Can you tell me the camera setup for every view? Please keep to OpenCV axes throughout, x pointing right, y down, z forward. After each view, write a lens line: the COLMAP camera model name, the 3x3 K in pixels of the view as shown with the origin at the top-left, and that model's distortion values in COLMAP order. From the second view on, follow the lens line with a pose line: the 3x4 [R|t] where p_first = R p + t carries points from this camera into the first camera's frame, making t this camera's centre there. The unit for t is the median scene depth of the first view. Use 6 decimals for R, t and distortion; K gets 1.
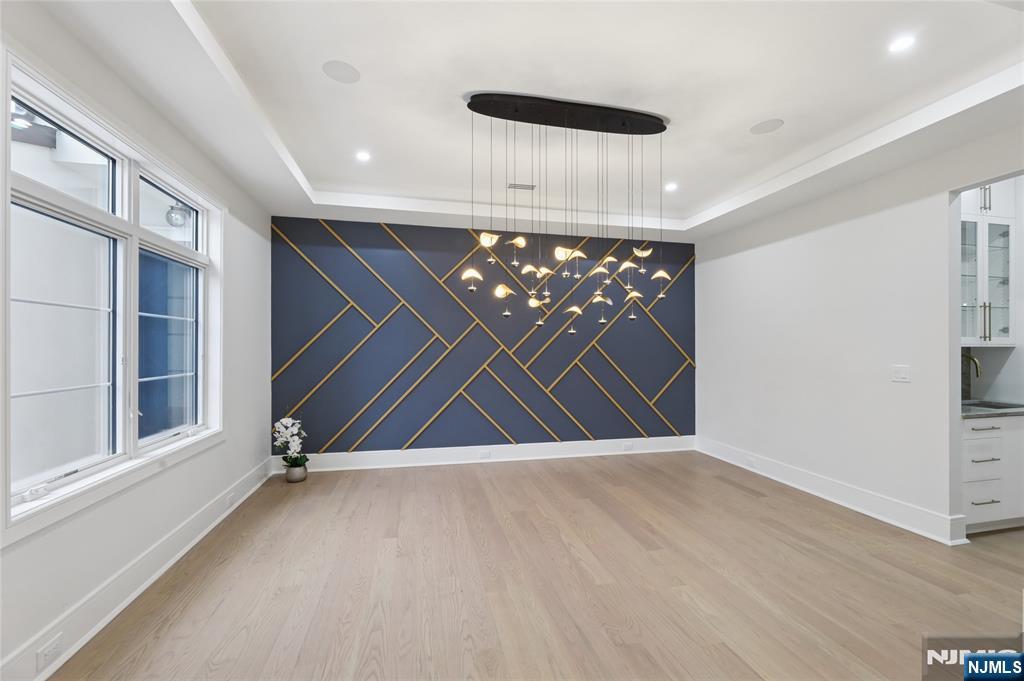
lens RADIAL K [[414.7, 0, 512.0], [0, 414.7, 340.5], [0, 0, 1]] dist [-0.000149, -0.000006]
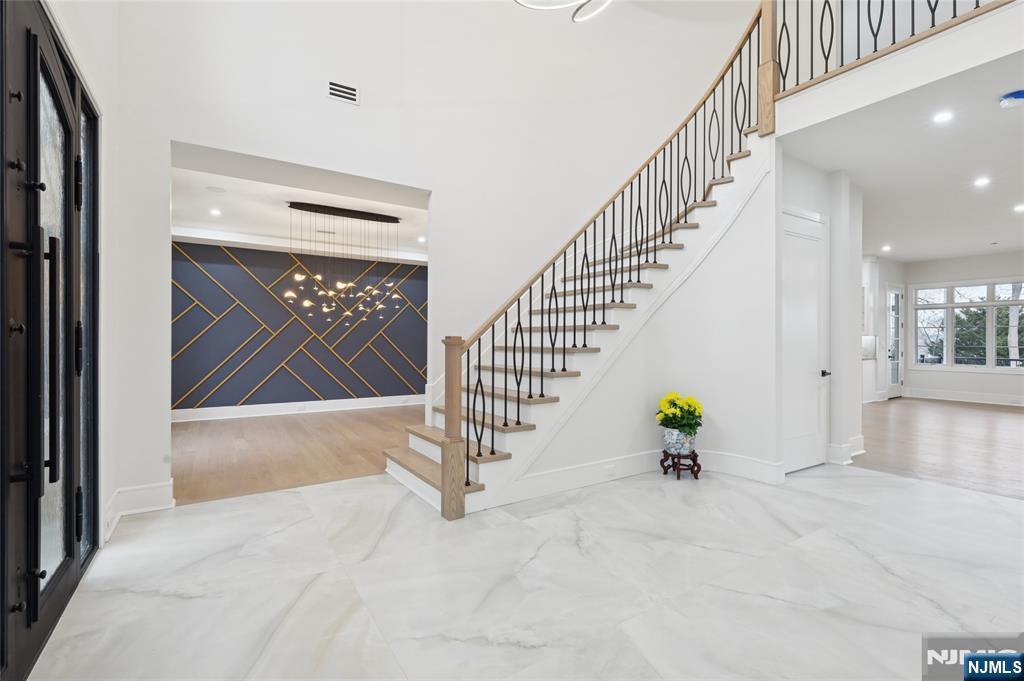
lens RADIAL K [[457.5, 0, 512.0], [0, 457.5, 340.5], [0, 0, 1]] dist [0.001098, 0.000028]
pose [[0.940413, 0.002989, 0.340020, 0.141570], [-0.007622, 0.999895, 0.012291, 0.020337], [-0.339948, -0.014150, 0.940338, -1.283109]]
